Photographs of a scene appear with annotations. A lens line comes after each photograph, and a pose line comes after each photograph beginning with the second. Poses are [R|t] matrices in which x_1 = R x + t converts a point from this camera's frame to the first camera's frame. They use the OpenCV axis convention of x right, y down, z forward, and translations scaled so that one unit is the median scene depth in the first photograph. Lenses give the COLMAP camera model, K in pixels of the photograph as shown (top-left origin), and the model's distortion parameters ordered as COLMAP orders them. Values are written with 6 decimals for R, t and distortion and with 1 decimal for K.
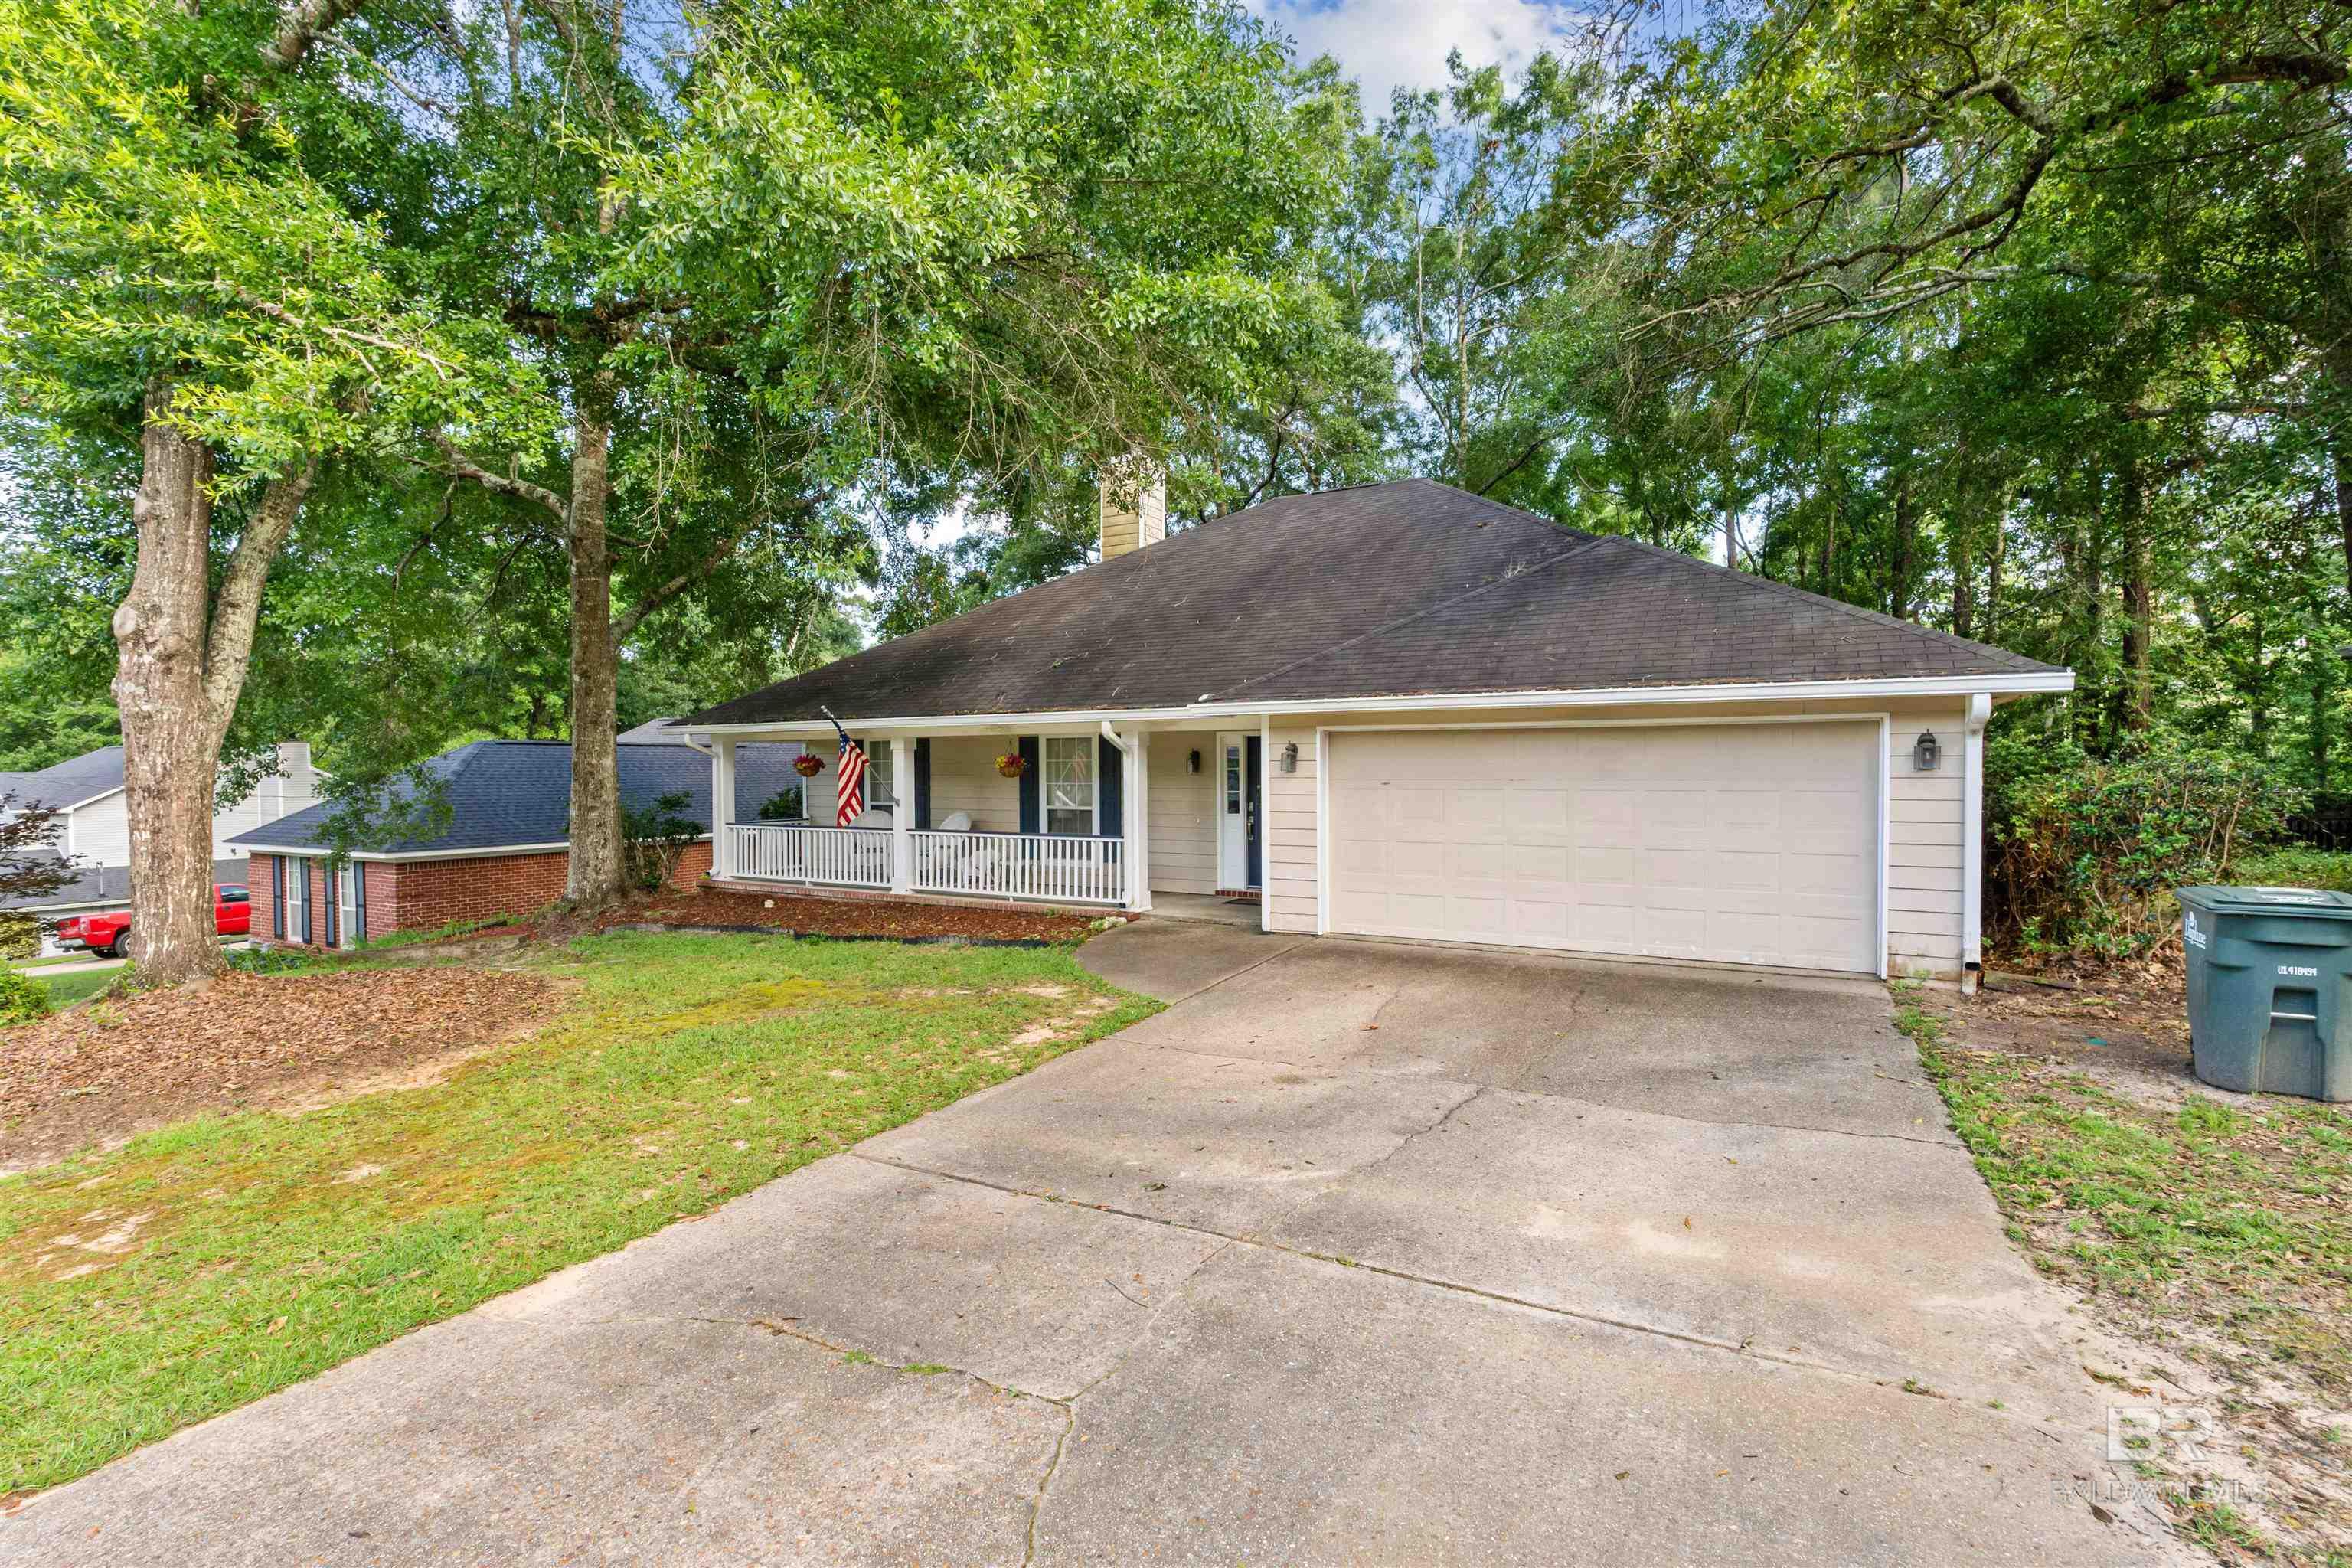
lens RADIAL K [[1076.8, 0, 1189.1], [0, 1076.8, 769.8], [0, 0, 1]] dist [-0.004501, -0.000137]
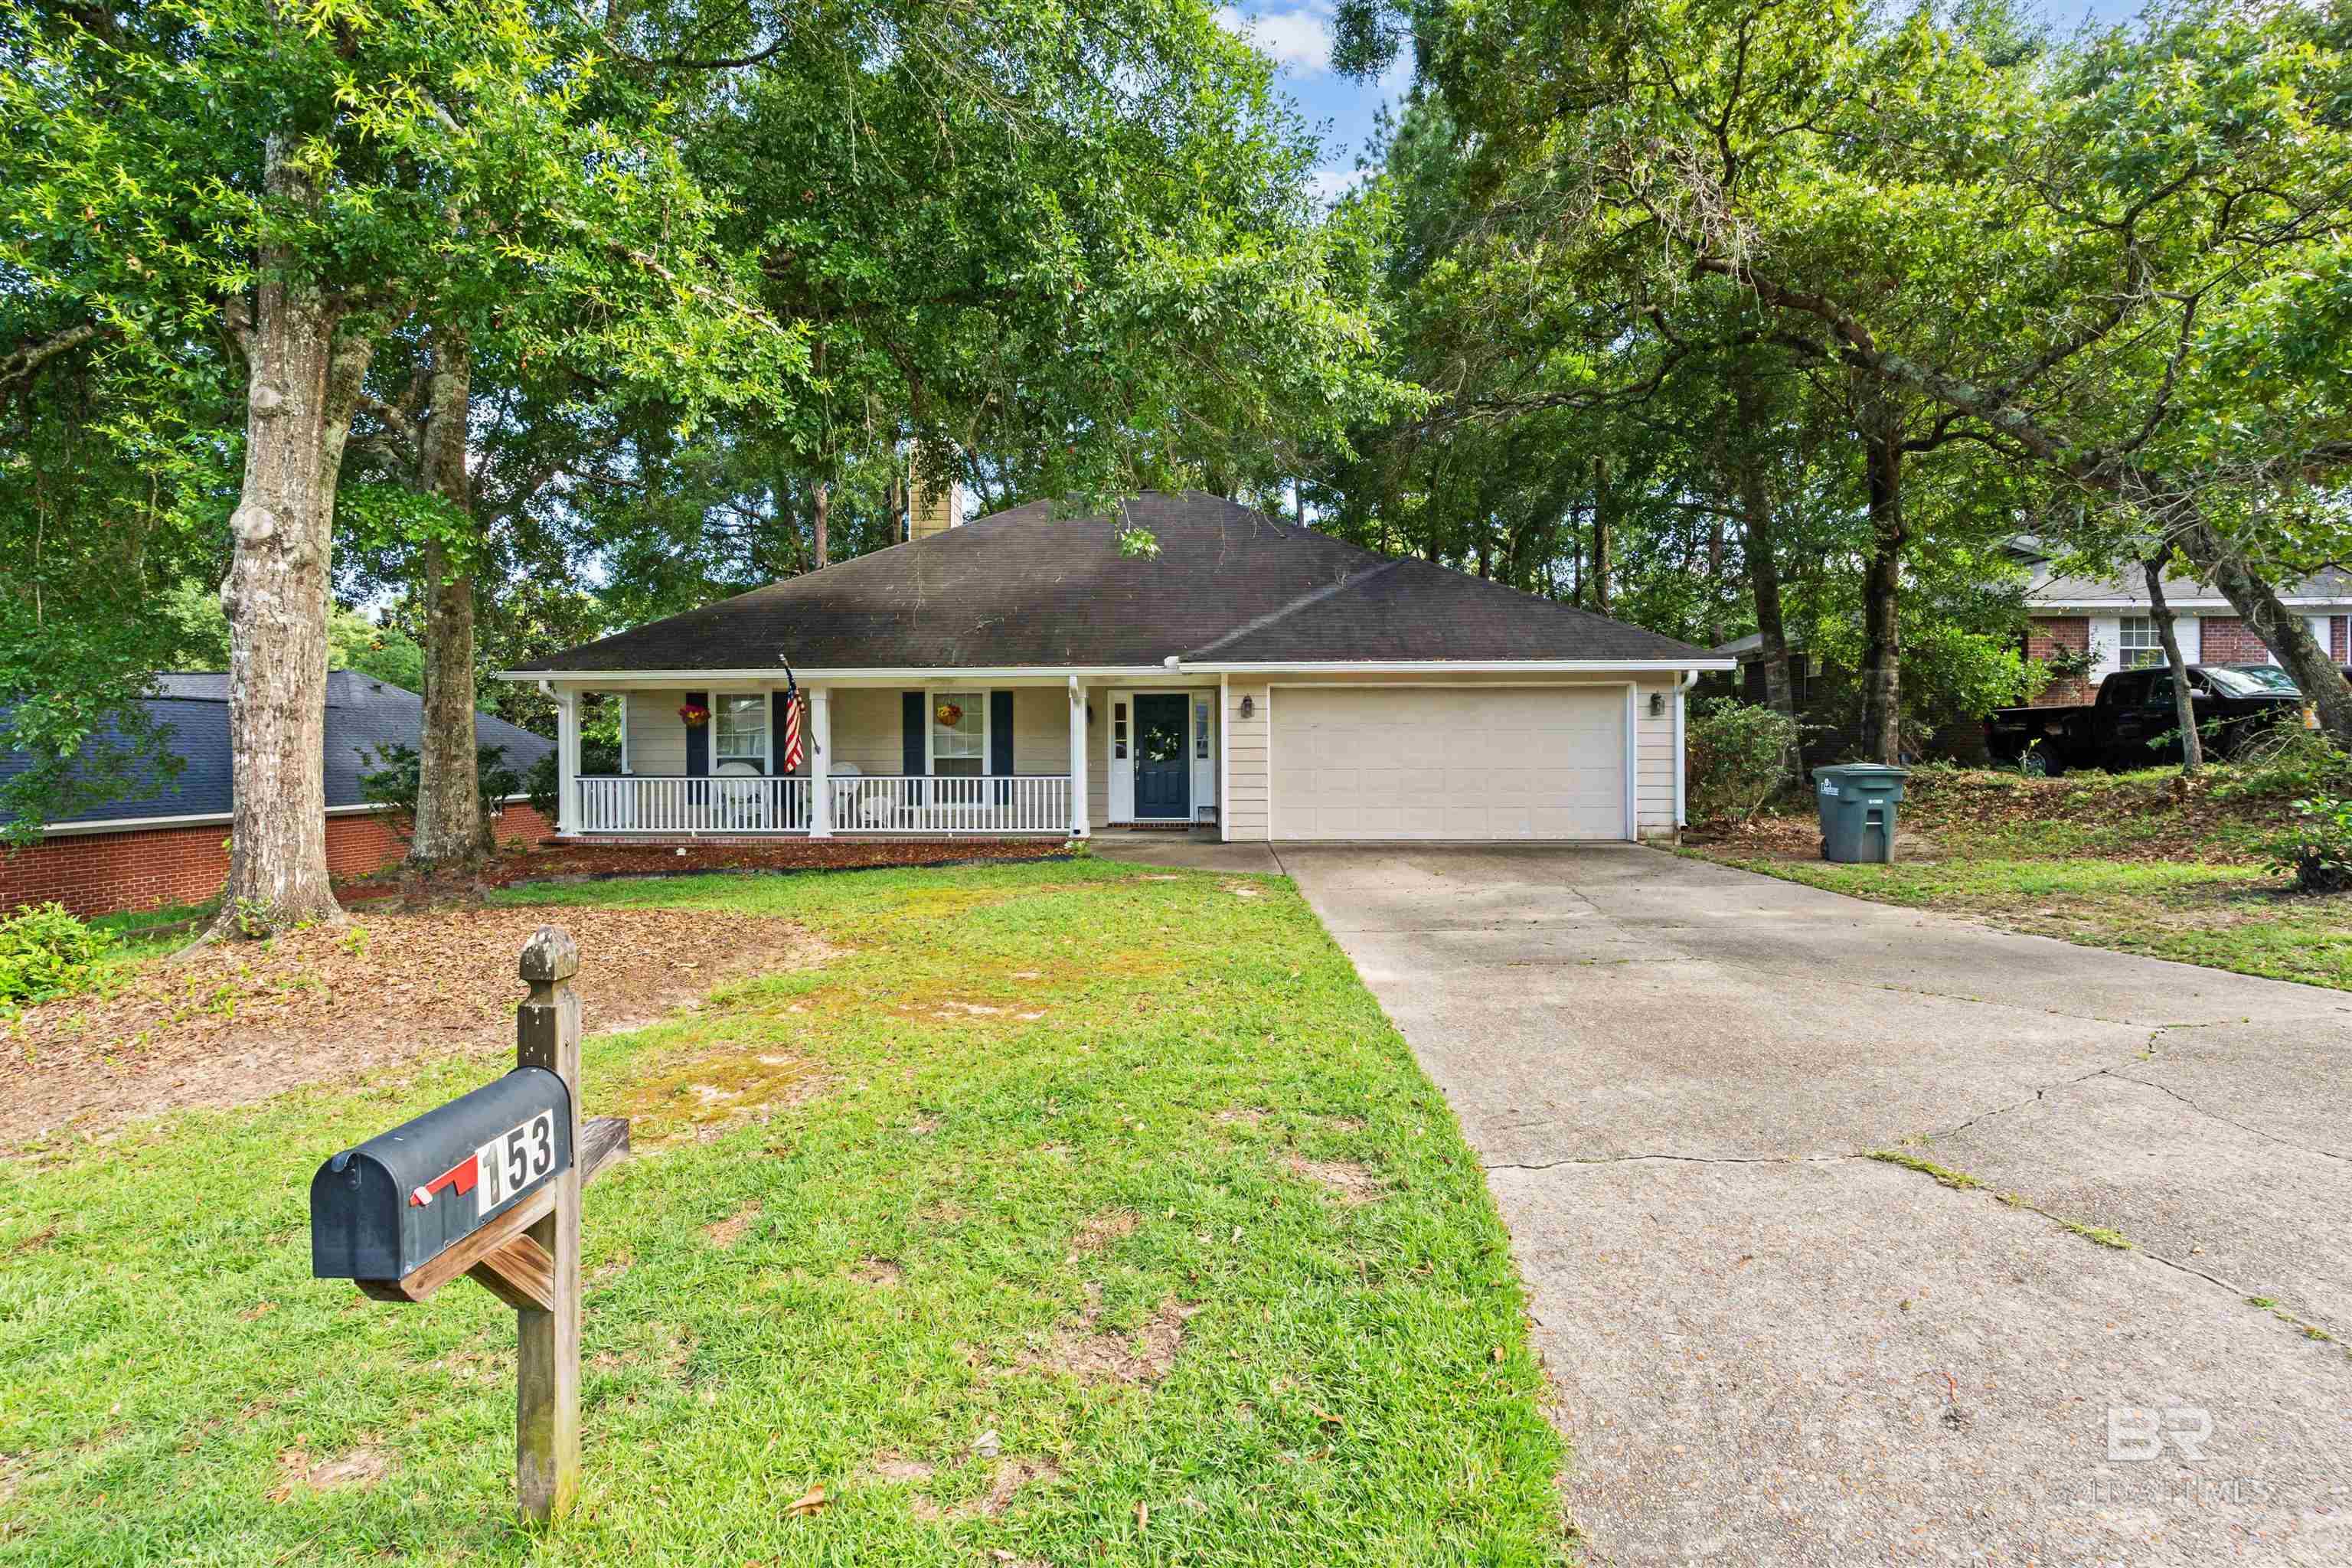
lens RADIAL K [[1086.3, 0, 1185.7], [0, 1086.3, 753.6], [0, 0, 1]] dist [-0.004049, -0.000262]
pose [[0.891385, -0.000012, 0.453247, -0.563612], [0.001194, 0.999997, -0.002321, 0.047954], [-0.453245, 0.002610, 0.891382, -0.139570]]
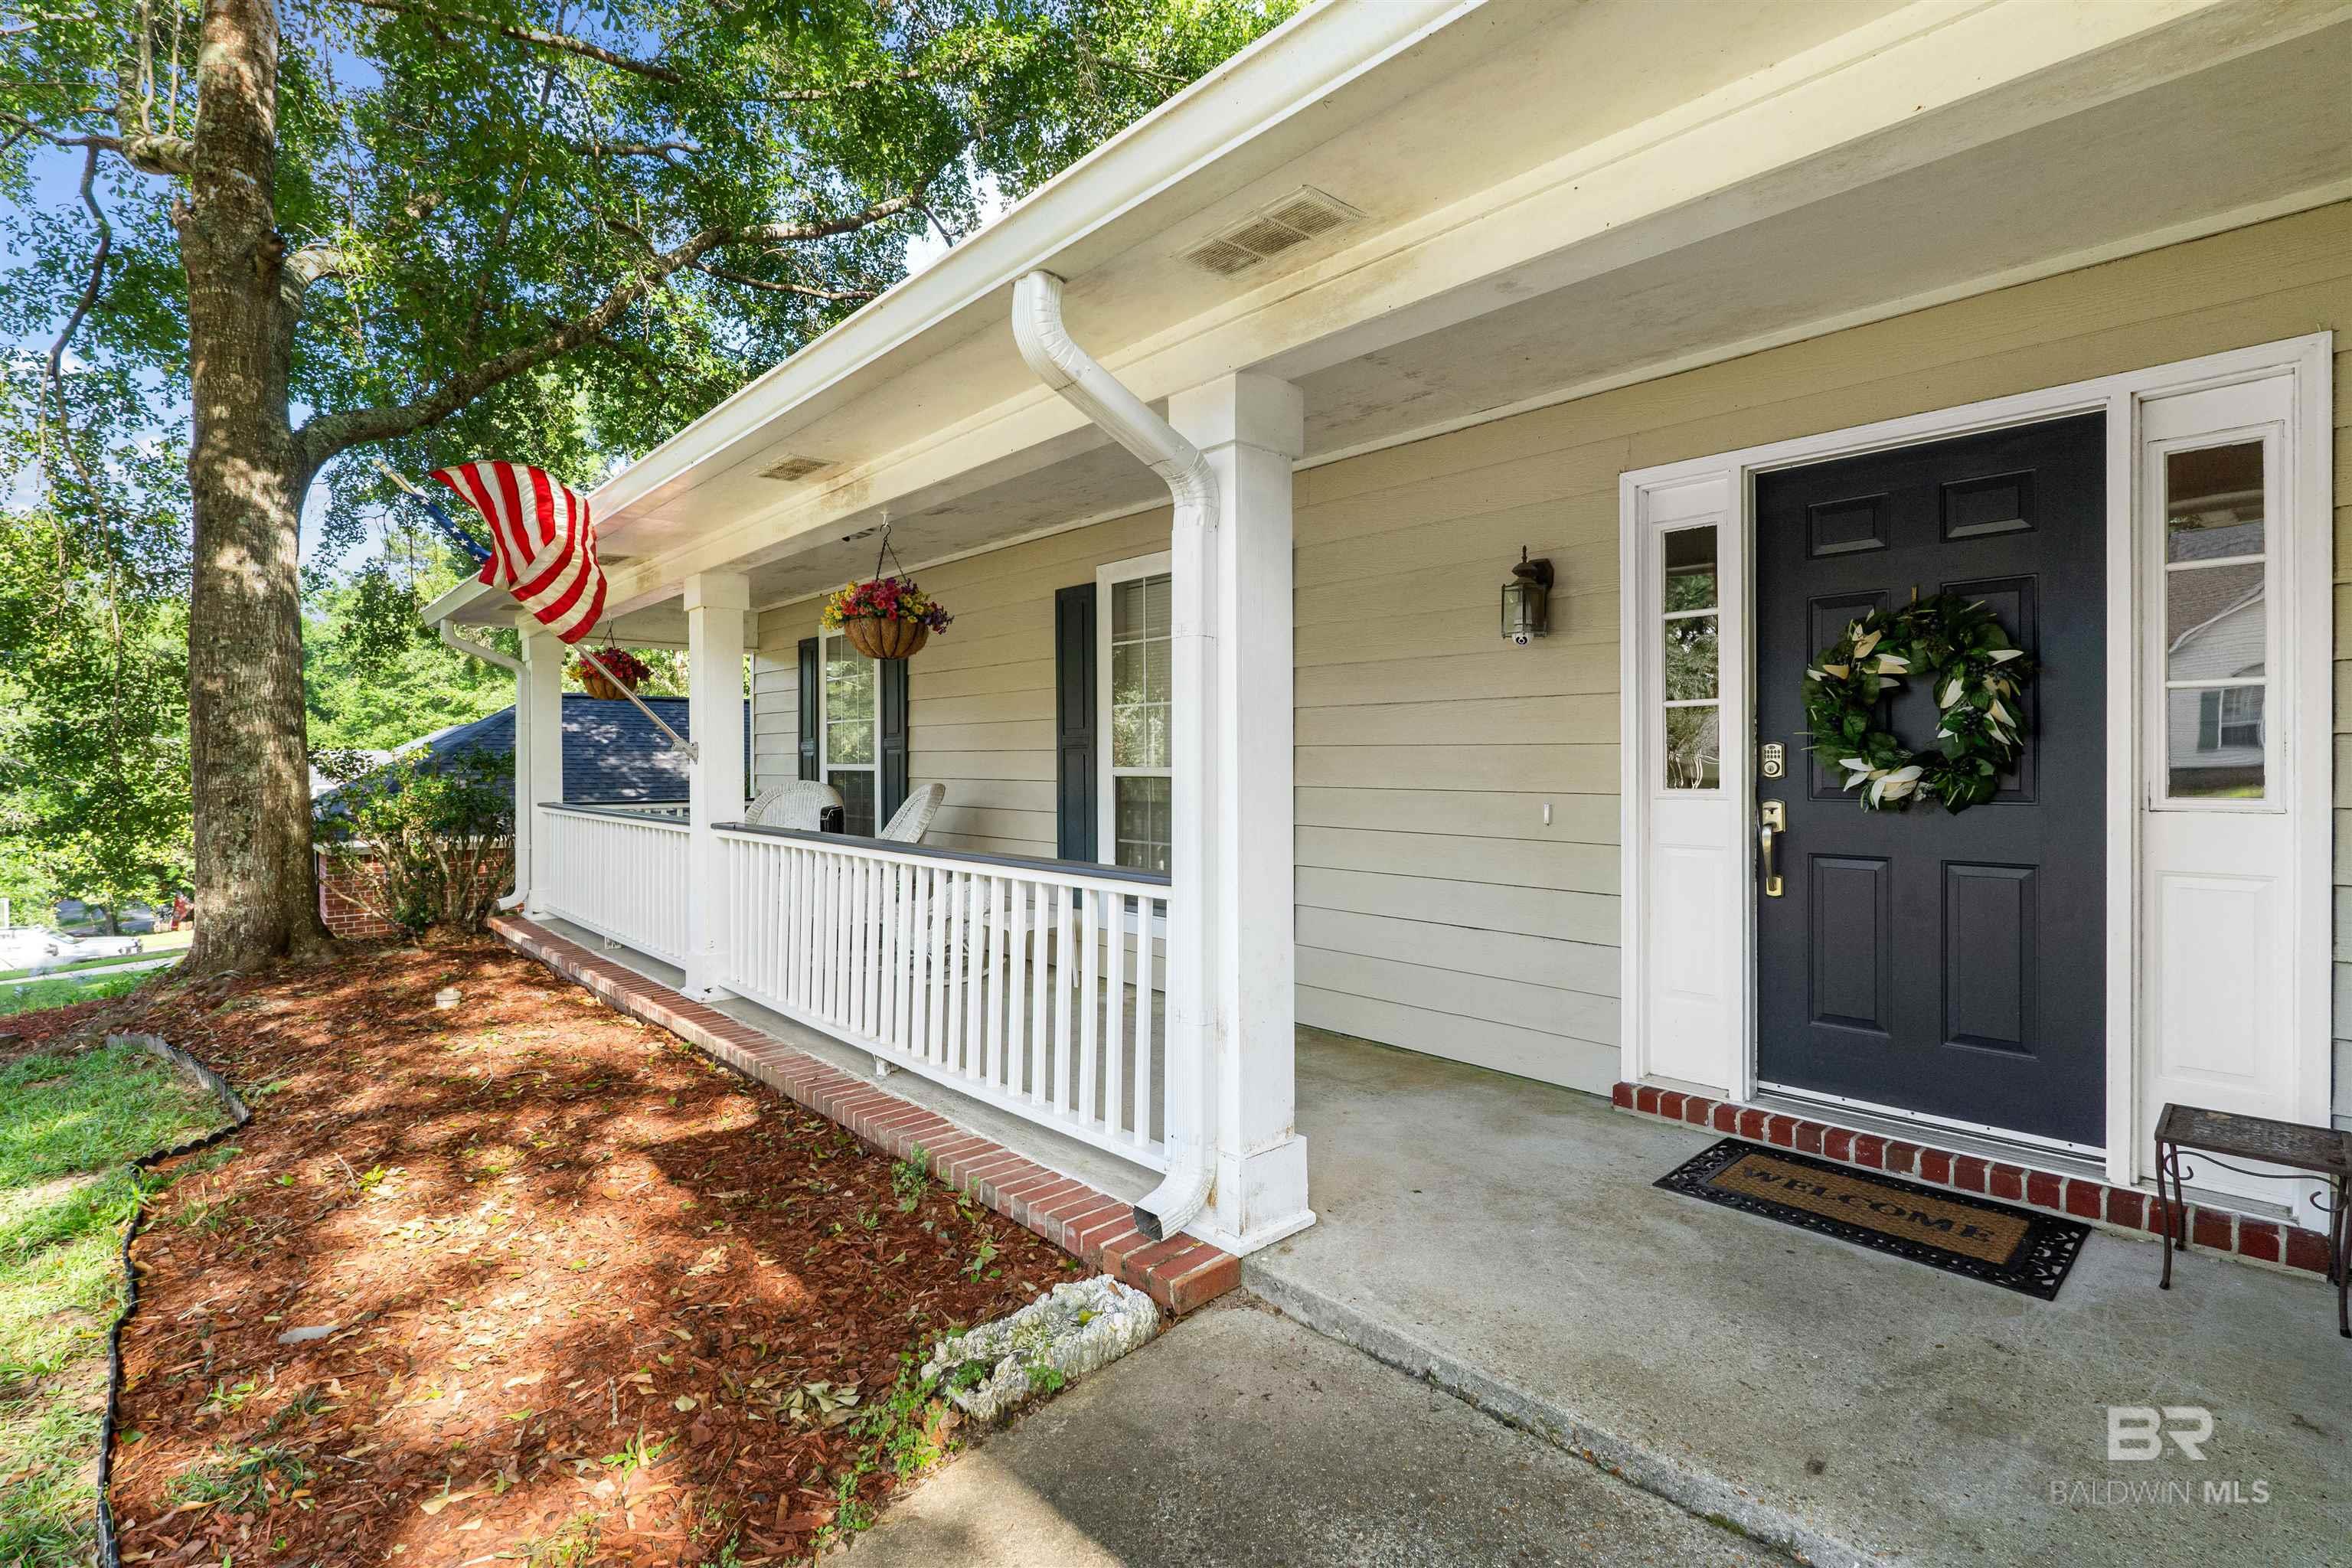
lens RADIAL K [[1074.1, 0, 1178.4], [0, 1074.1, 768.9], [0, 0, 1]] dist [-0.003545, -0.000771]
pose [[0.949676, 0.004497, -0.313202, 0.007101], [-0.002476, 0.999973, 0.006851, 0.043777], [0.313224, -0.005731, 0.949662, 0.913241]]
